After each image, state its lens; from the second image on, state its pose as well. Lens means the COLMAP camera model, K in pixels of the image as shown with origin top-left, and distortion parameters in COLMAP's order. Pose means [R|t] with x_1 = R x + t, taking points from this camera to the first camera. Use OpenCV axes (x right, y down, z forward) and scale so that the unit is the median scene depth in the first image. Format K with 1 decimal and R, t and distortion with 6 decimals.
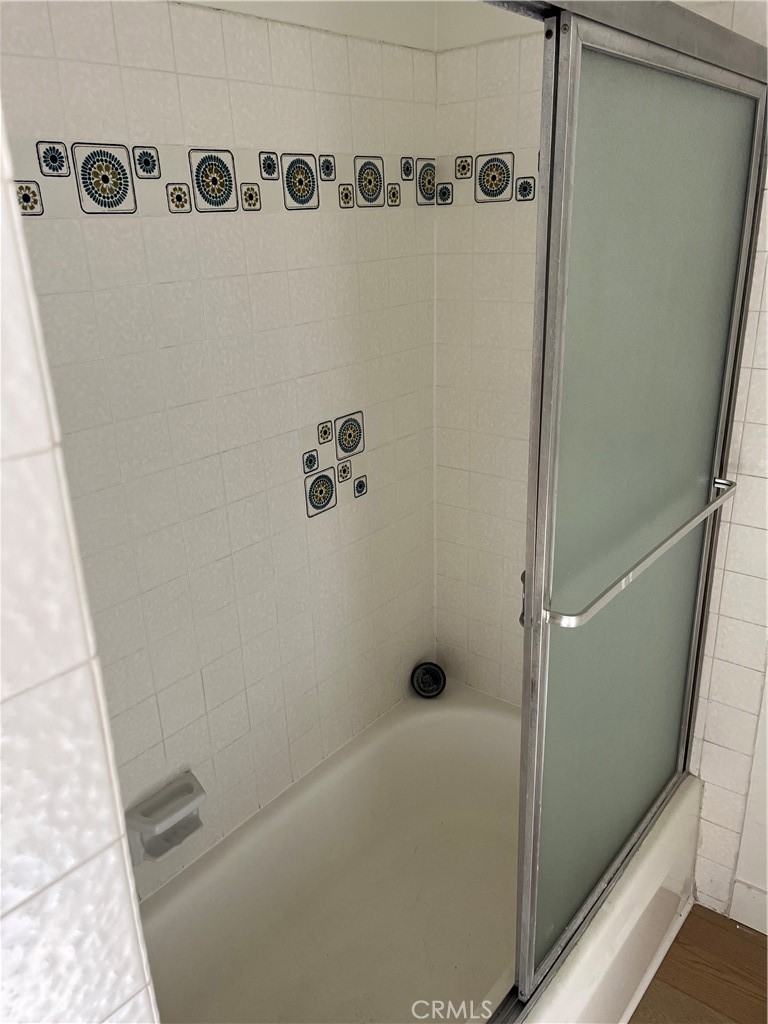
lens RADIAL K [[773.2, 0, 384.0], [0, 773.2, 512.0], [0, 0, 1]] dist [0.006771, -0.003218]
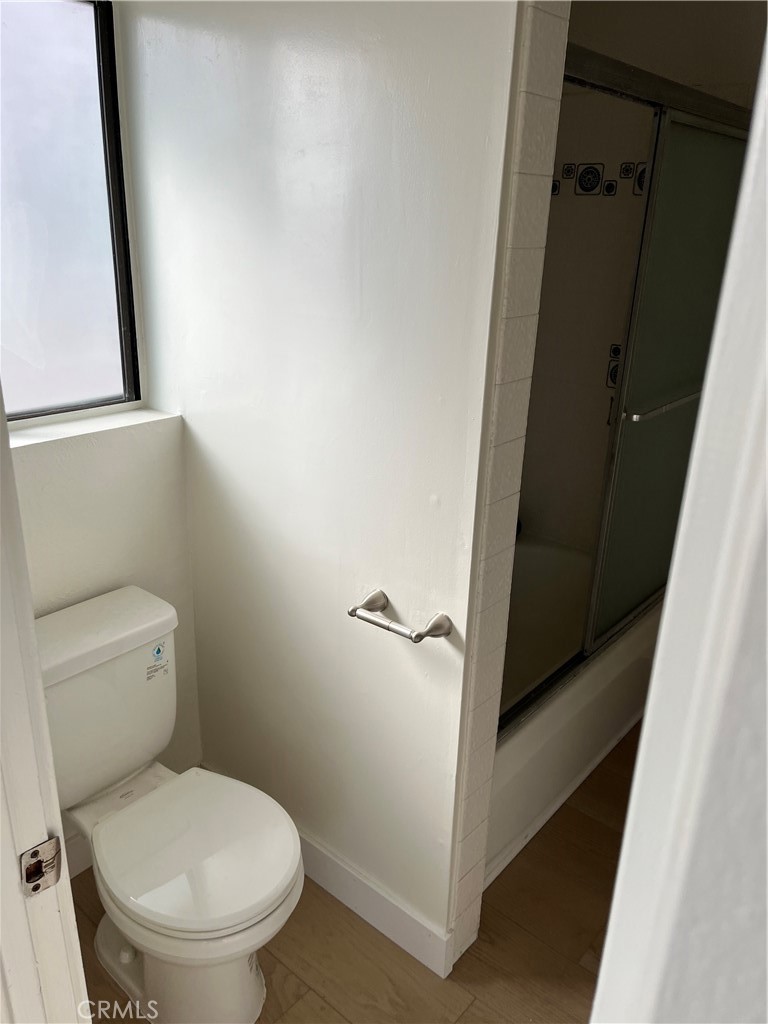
lens RADIAL K [[772.0, 0, 384.0], [0, 772.0, 512.0], [0, 0, 1]] dist [0.000059, -0.001778]
pose [[0.997627, 0.068824, 0.001940, -0.291144], [-0.068842, 0.997549, 0.012492, 0.310157], [-0.001076, -0.012596, 0.999920, -0.710331]]
